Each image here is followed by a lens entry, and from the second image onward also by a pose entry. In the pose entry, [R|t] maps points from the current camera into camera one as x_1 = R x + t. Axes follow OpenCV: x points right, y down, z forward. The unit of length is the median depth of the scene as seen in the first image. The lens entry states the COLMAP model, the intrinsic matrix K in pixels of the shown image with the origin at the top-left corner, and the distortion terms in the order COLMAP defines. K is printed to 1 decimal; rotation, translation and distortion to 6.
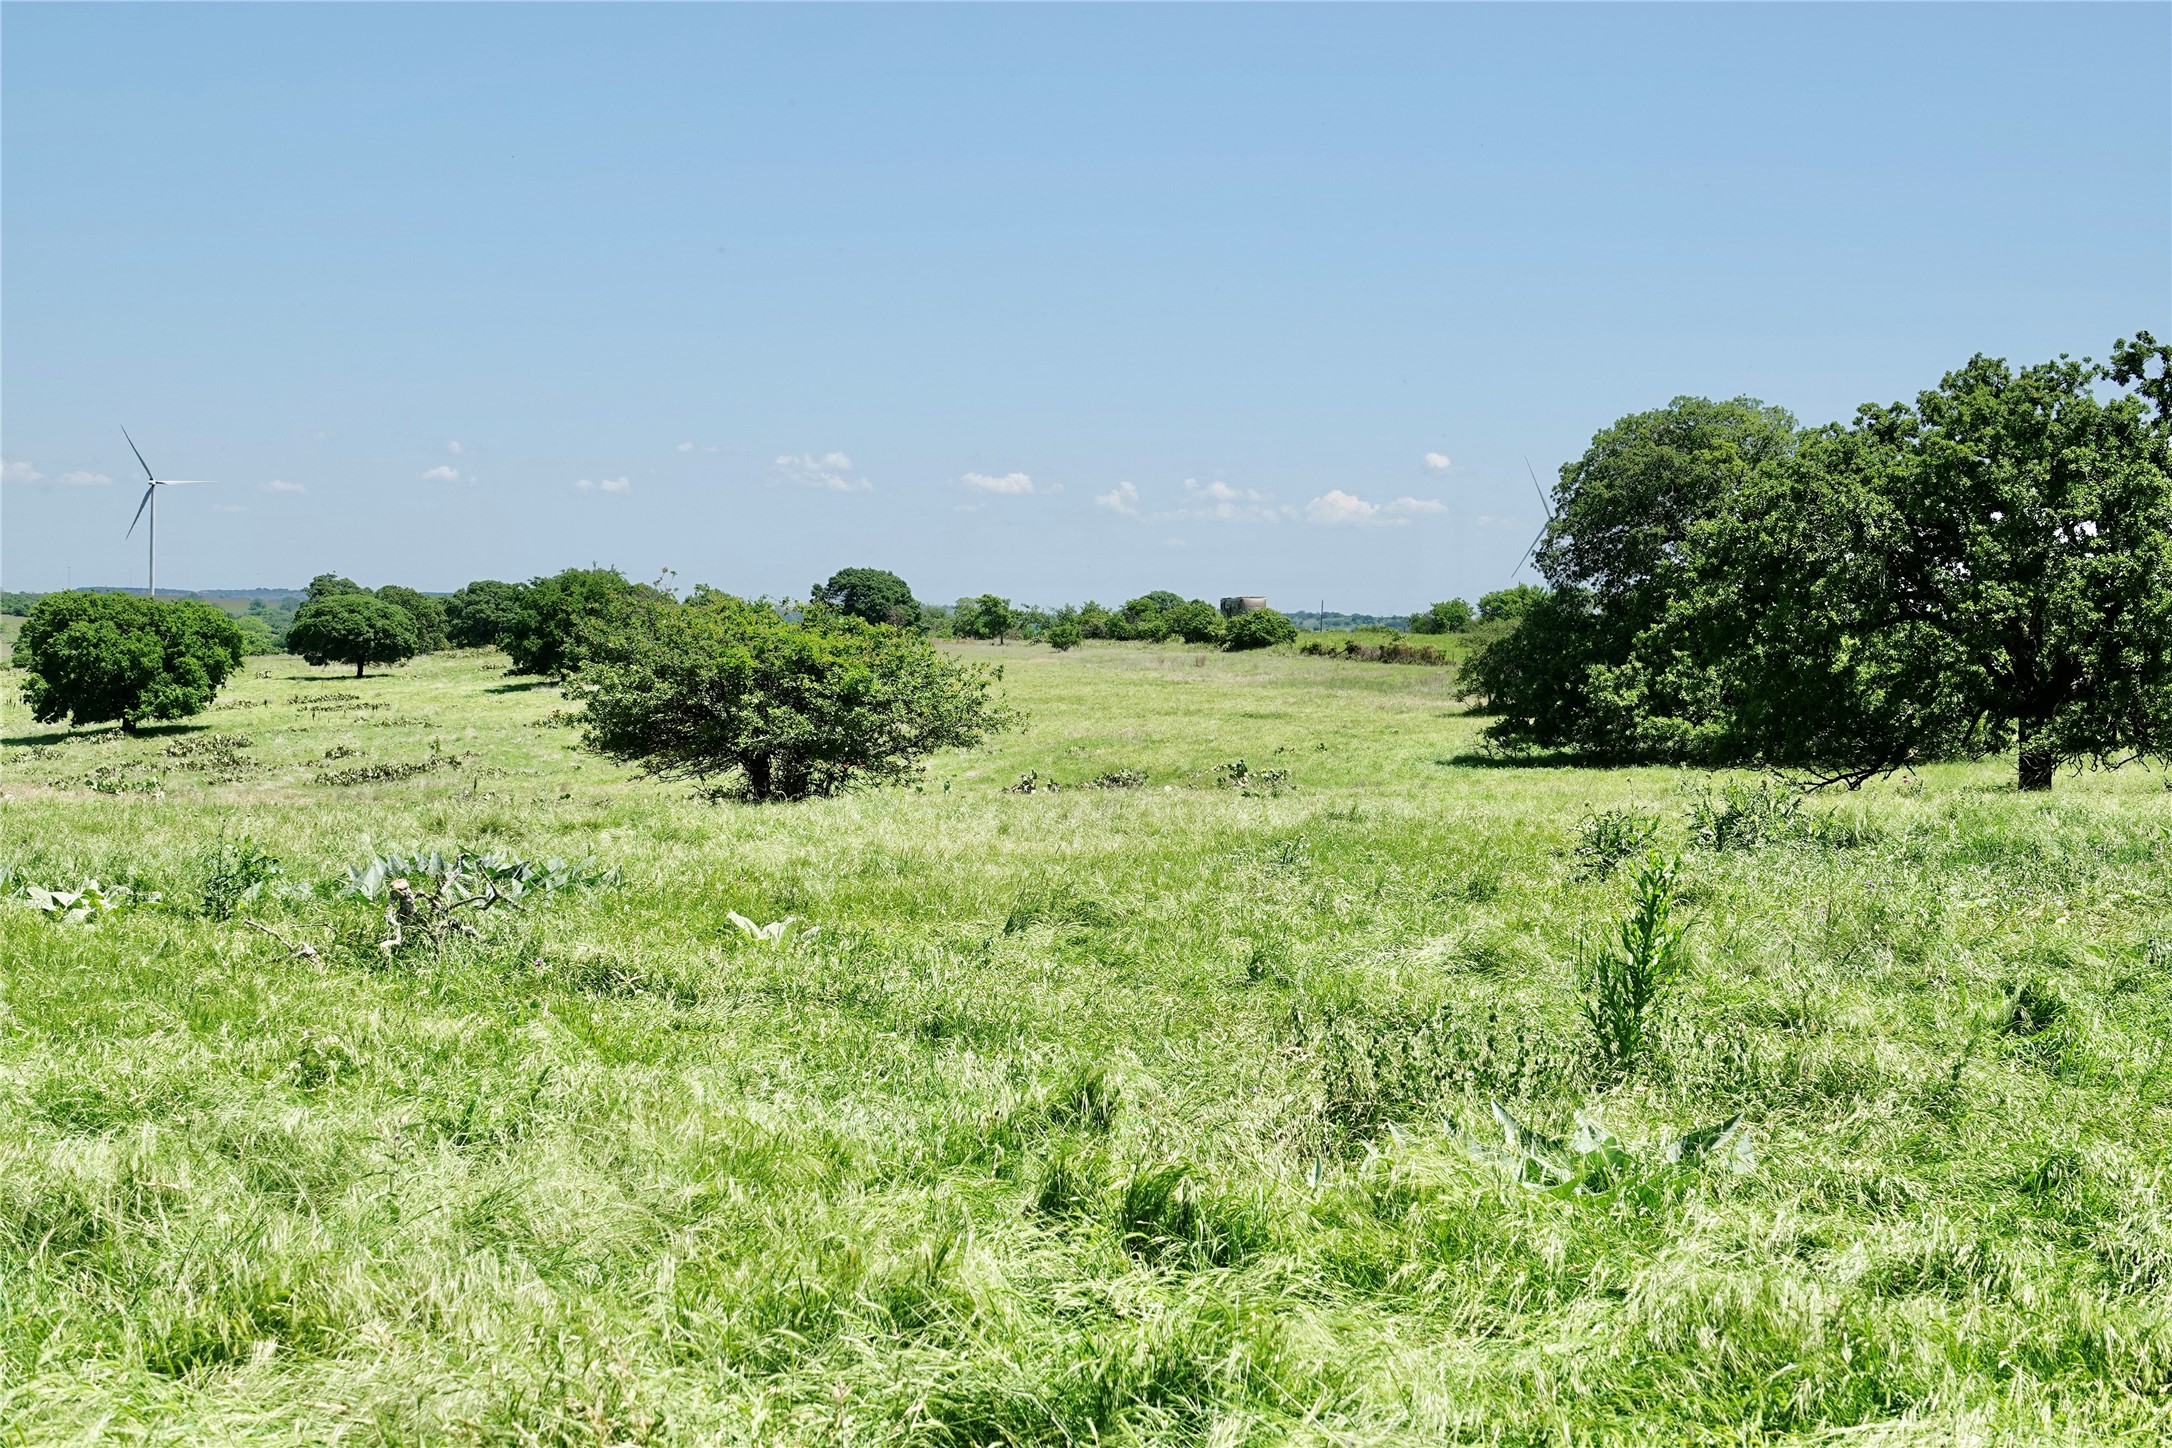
lens RADIAL K [[3493.5, 0, 1086.0], [0, 3493.5, 724.0], [0, 0, 1]] dist [-0.016398, 0.011523]
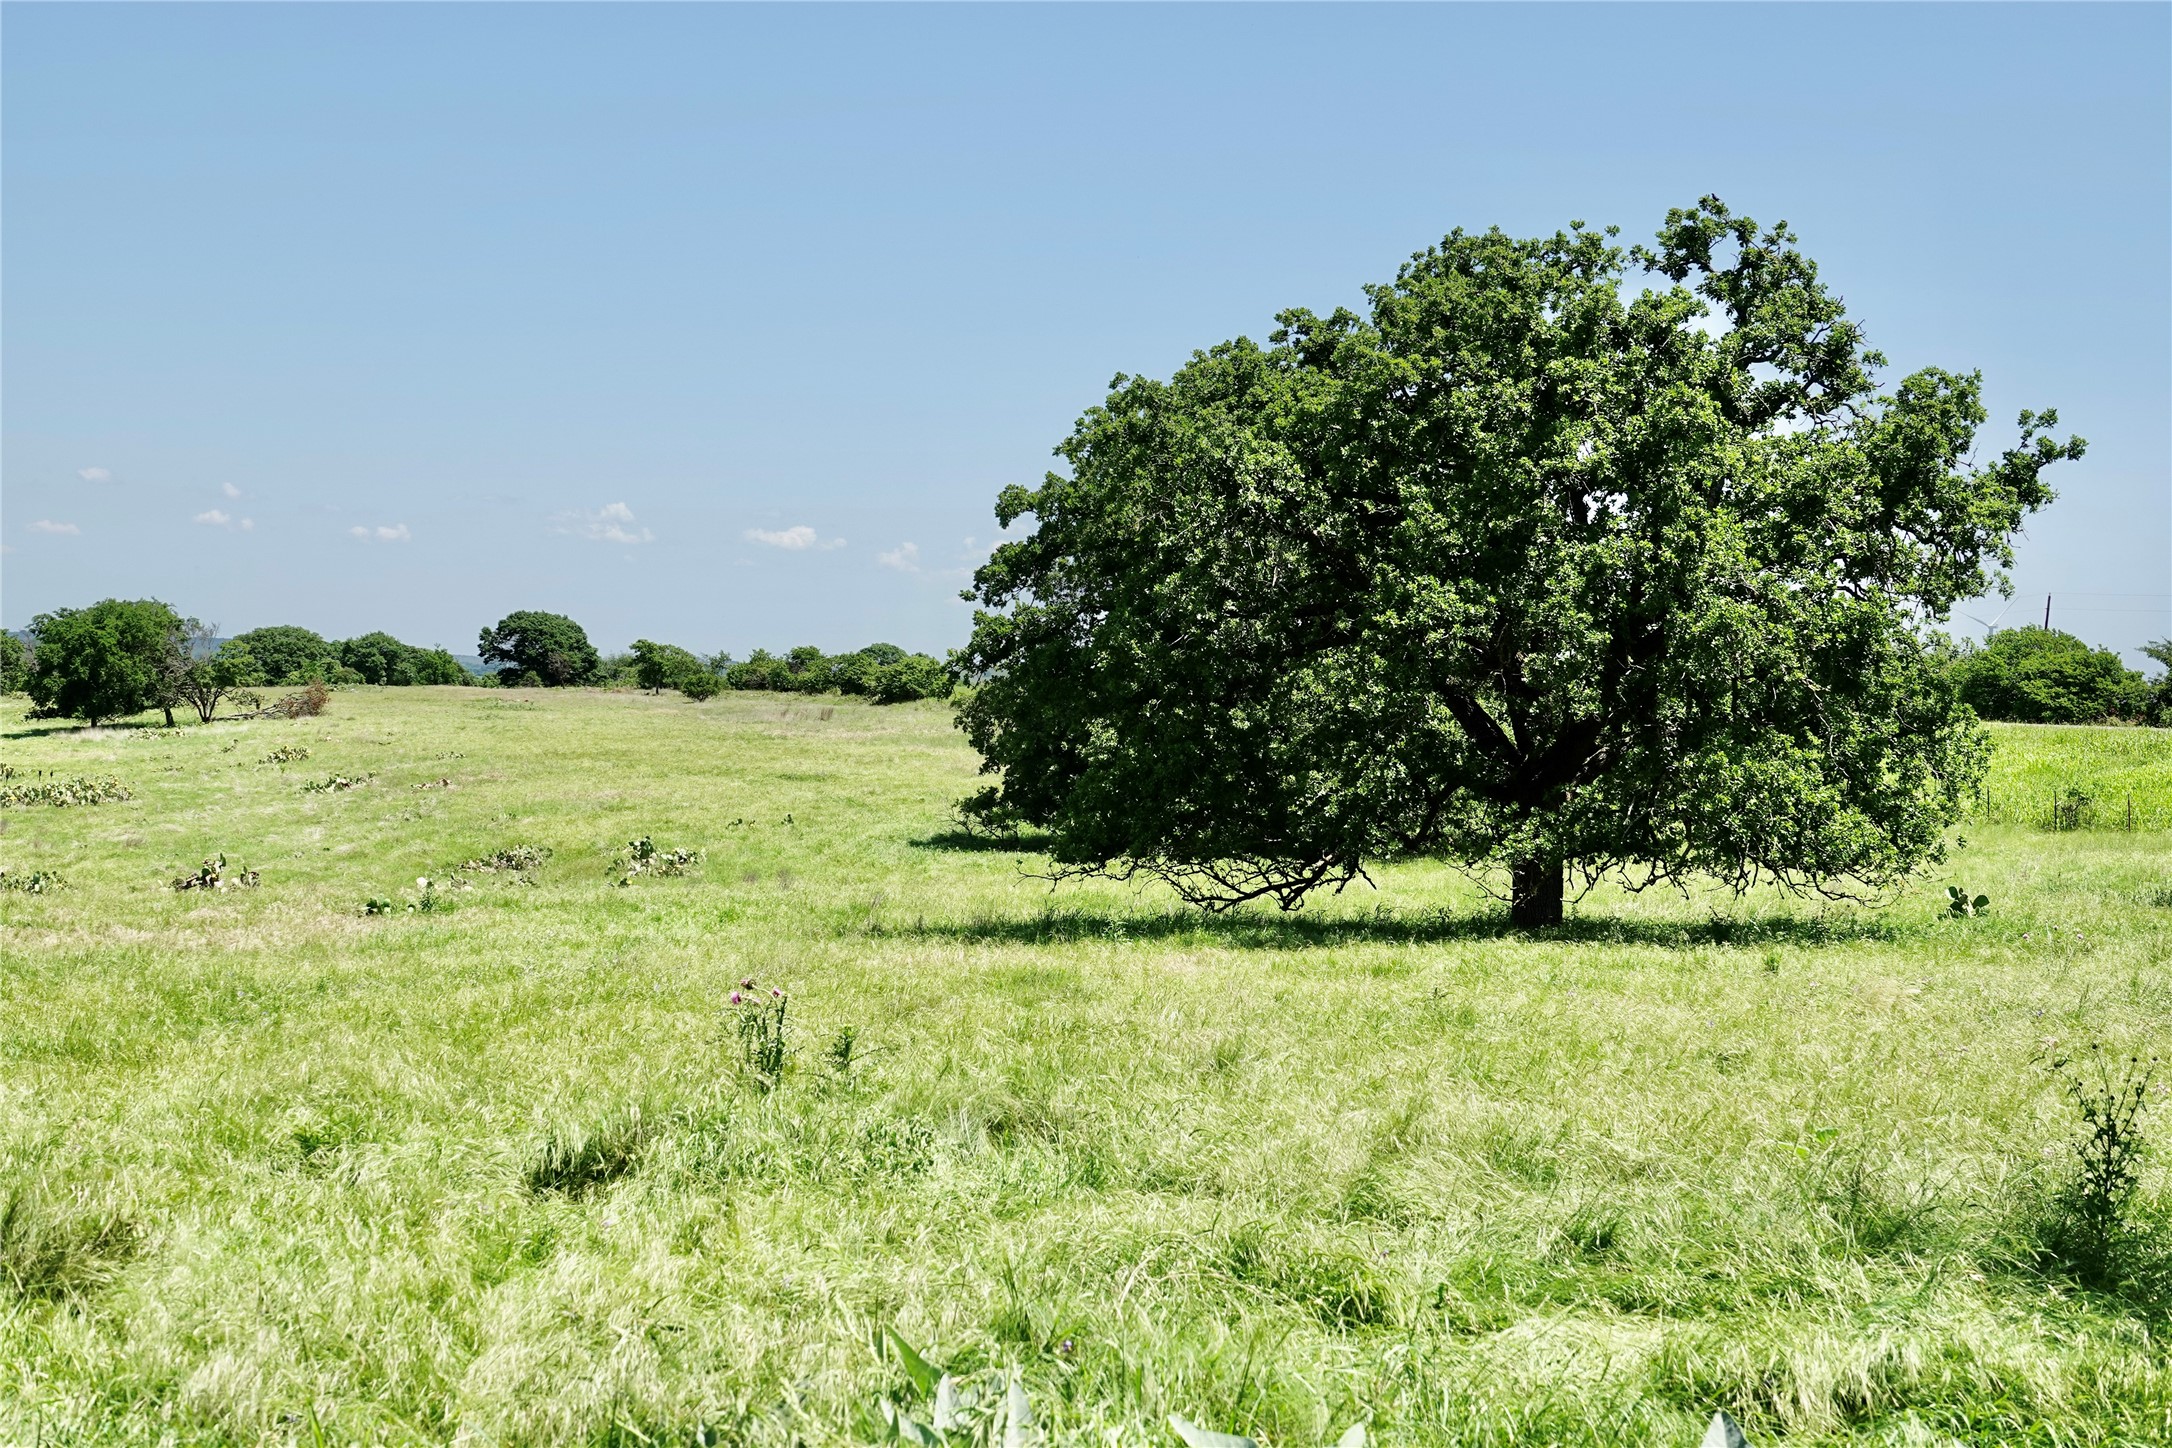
lens RADIAL K [[3503.7, 0, 1086.0], [0, 3503.7, 724.0], [0, 0, 1]] dist [-0.003221, 0.014560]
pose [[0.997783, 0.014208, 0.065010, 0.150770], [-0.013142, 0.999773, -0.016796, -0.004555], [-0.065233, 0.015904, 0.997743, 0.376192]]
